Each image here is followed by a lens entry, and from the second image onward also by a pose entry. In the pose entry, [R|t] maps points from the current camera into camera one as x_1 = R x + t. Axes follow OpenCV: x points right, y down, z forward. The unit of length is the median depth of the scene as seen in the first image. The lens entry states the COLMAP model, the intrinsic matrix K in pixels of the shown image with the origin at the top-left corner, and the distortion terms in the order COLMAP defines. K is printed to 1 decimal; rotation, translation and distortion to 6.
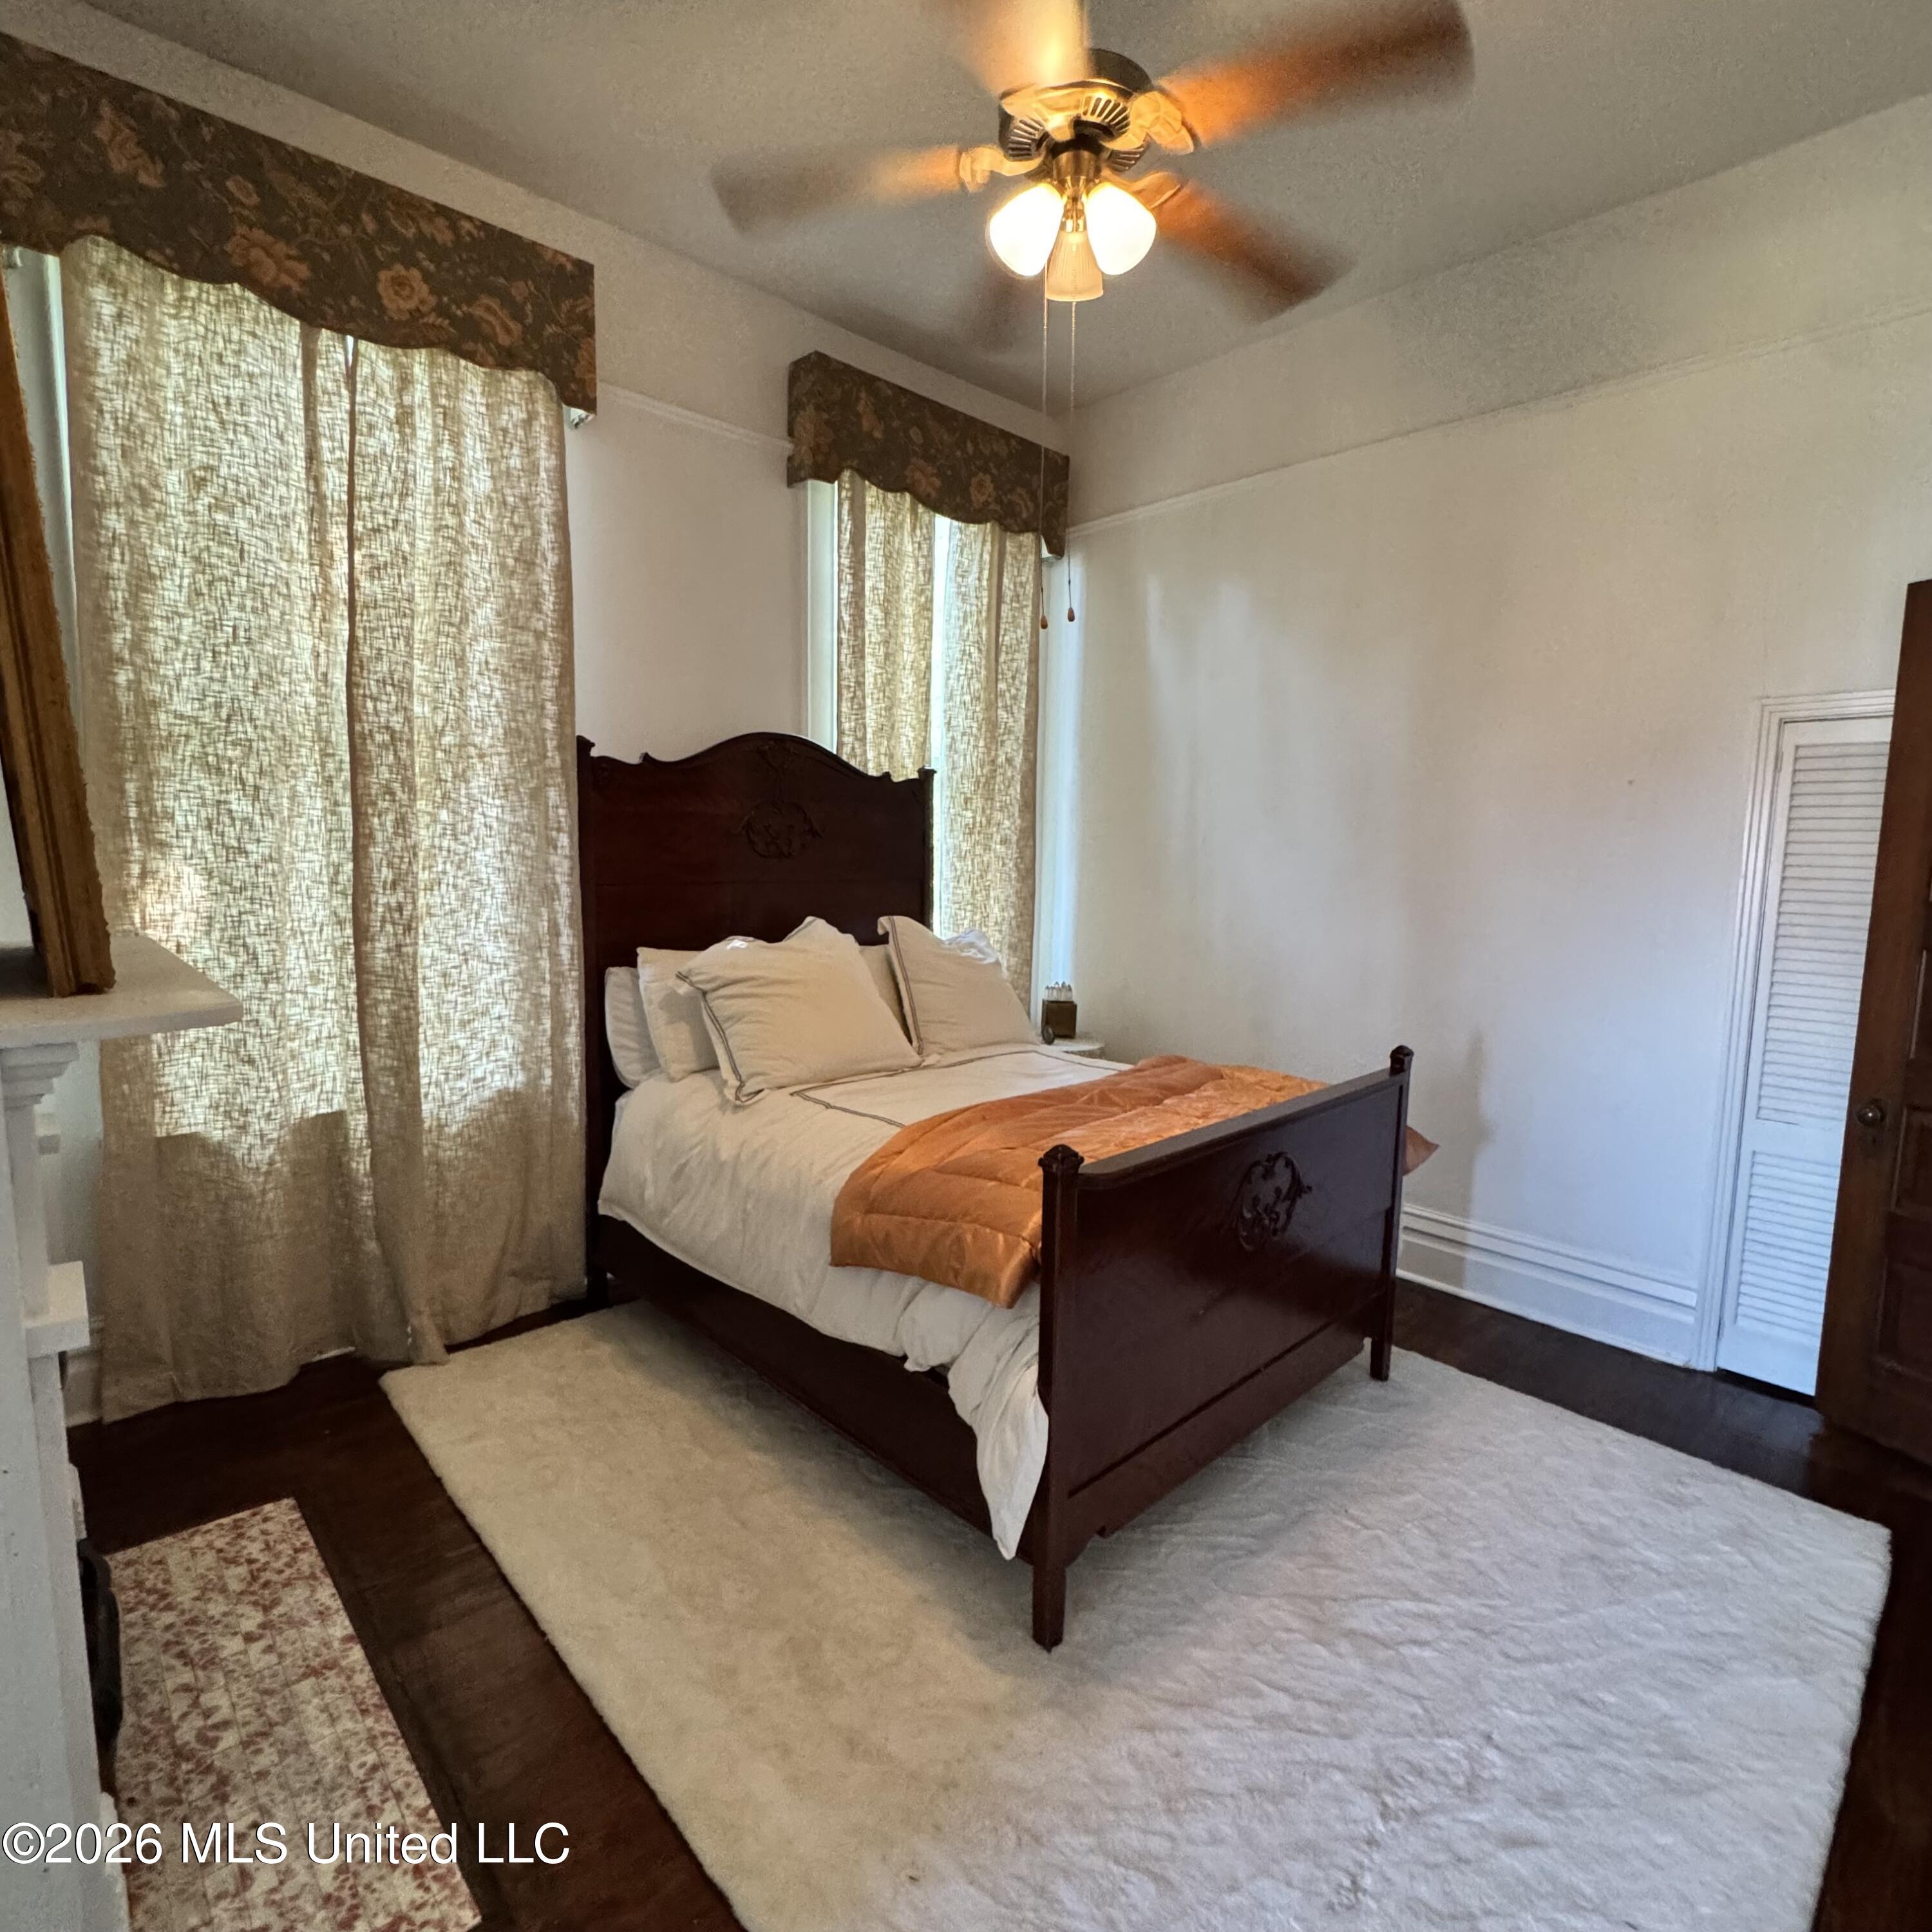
lens RADIAL K [[1033.1, 0, 959.5], [0, 1033.1, 968.8], [0, 0, 1]] dist [-0.002326, -0.000318]
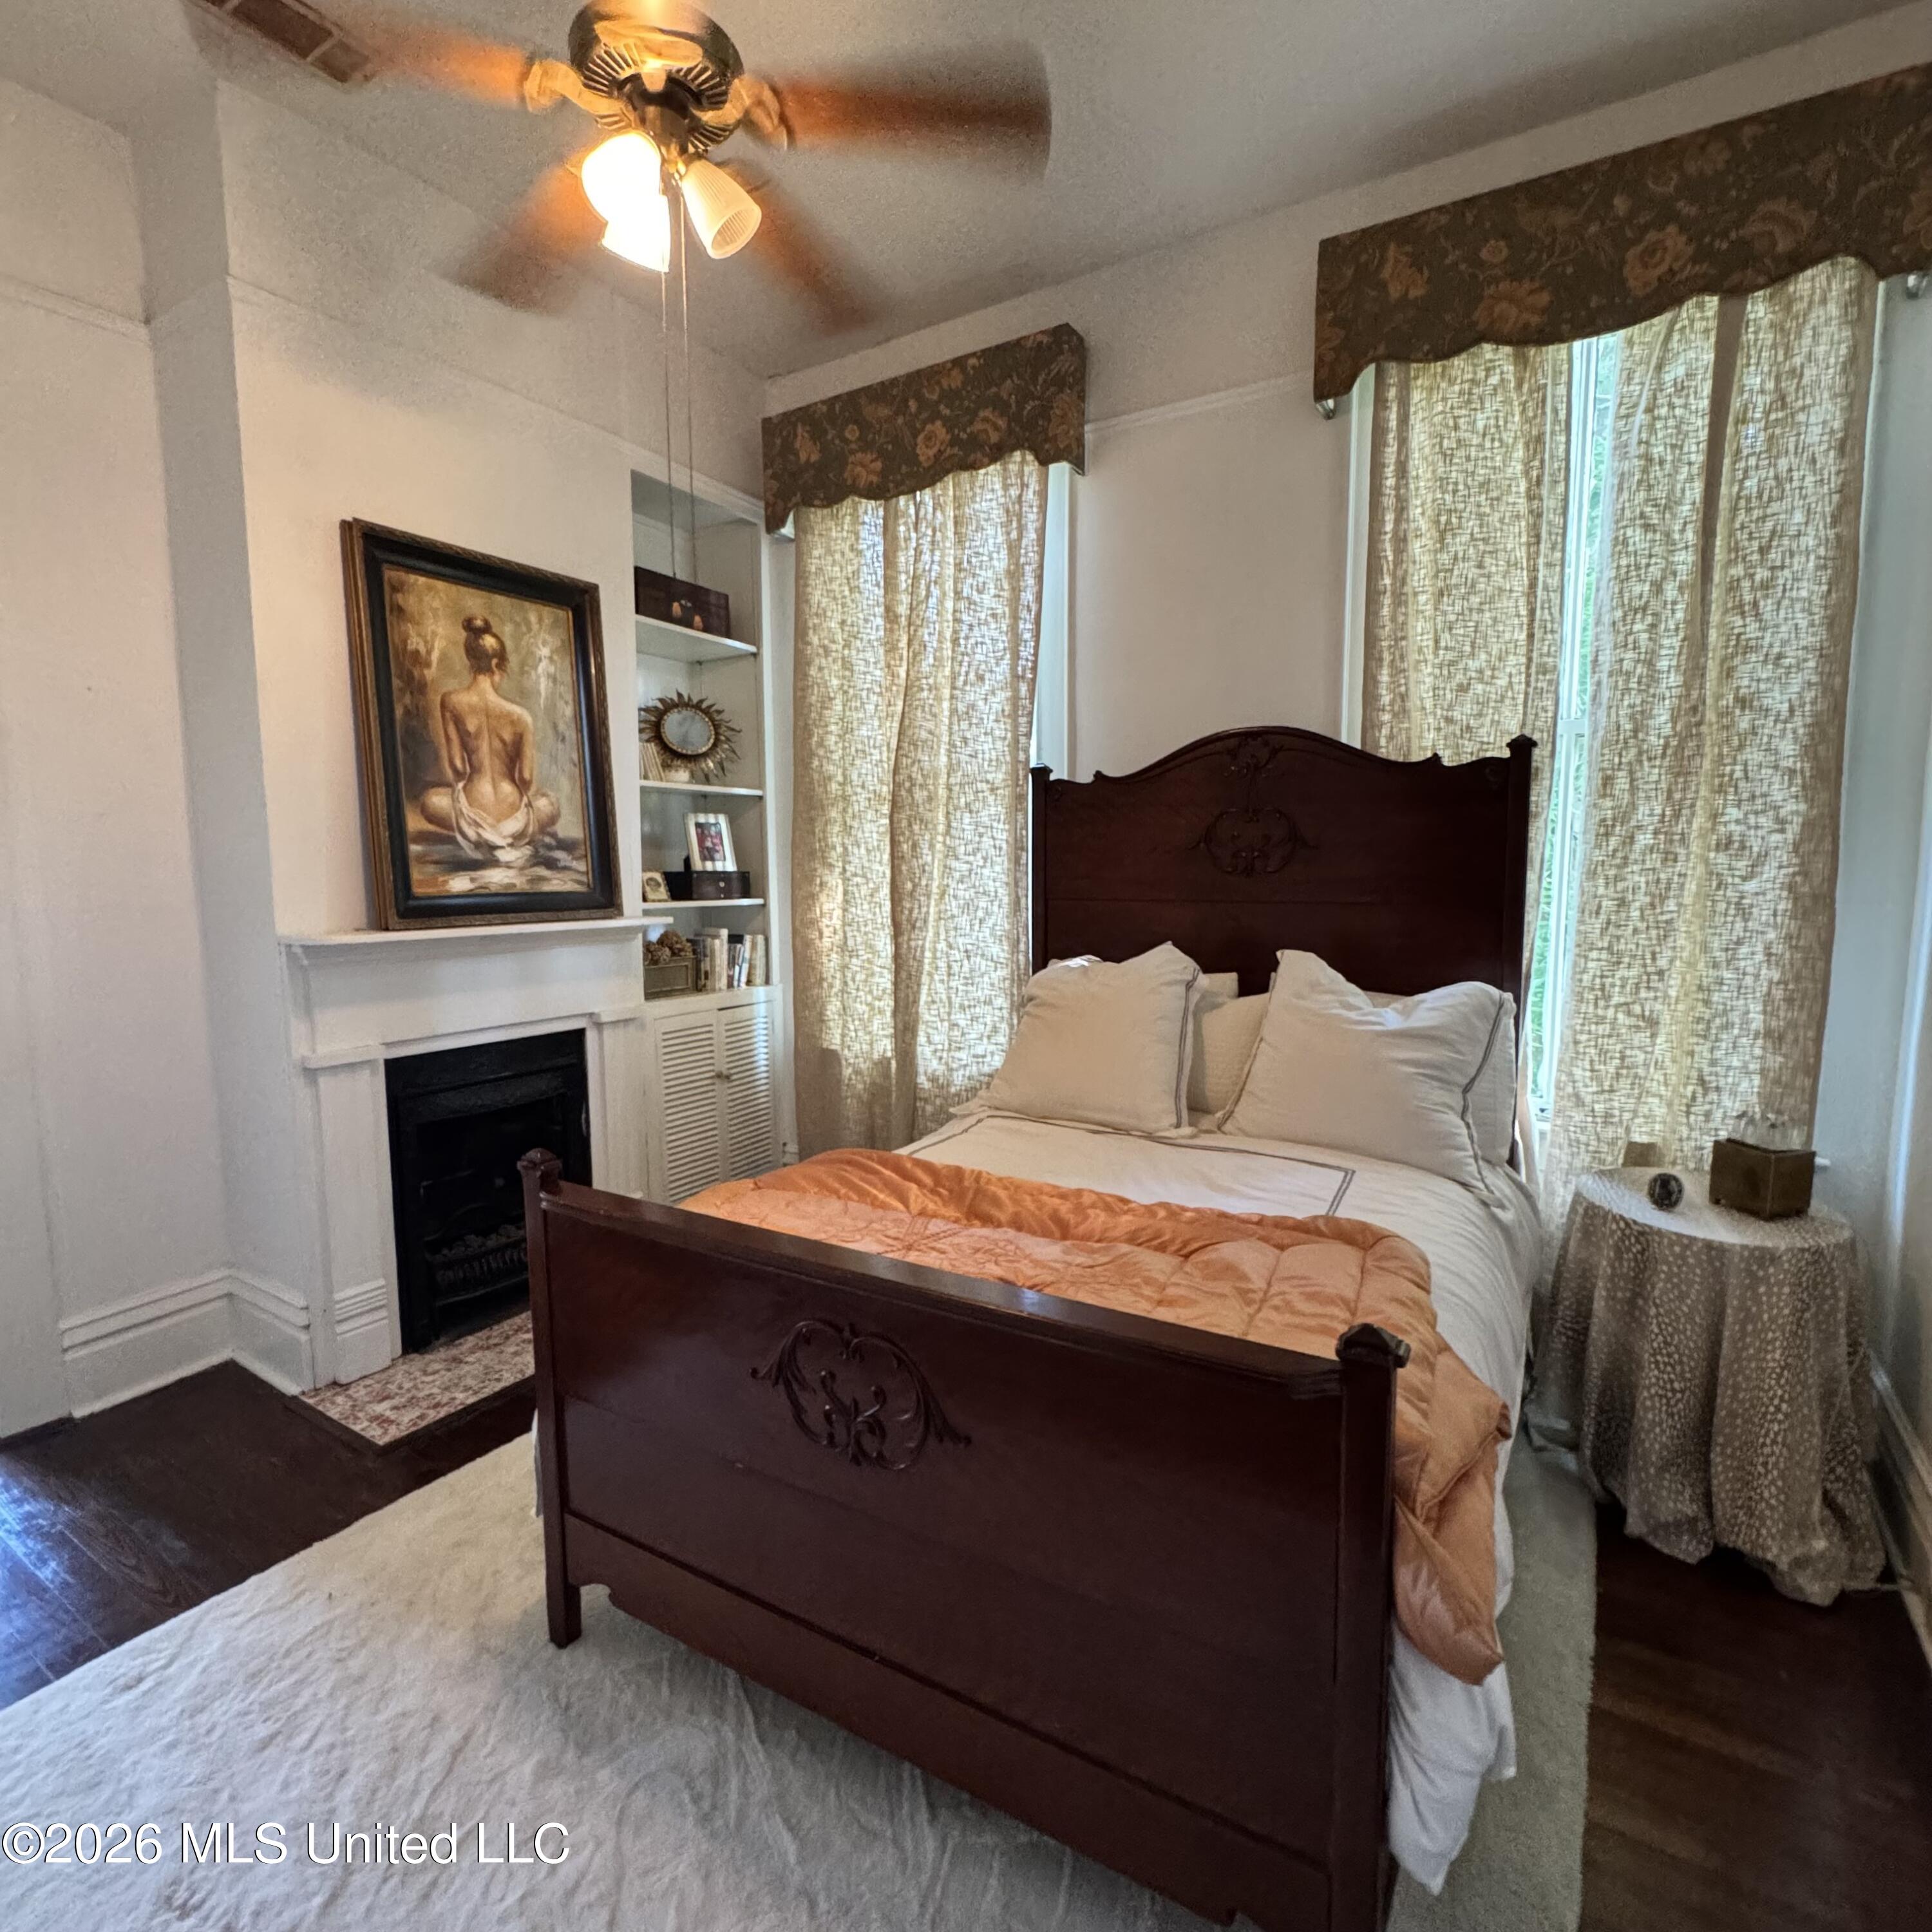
lens RADIAL K [[1033.1, 0, 964.1], [0, 1033.1, 964.8], [0, 0, 1]] dist [-0.002326, -0.000318]
pose [[0.264925, 0.085183, -0.960499, 0.702647], [-0.102927, 0.992898, 0.059667, -0.071531], [0.958760, 0.083054, 0.271811, 0.657568]]
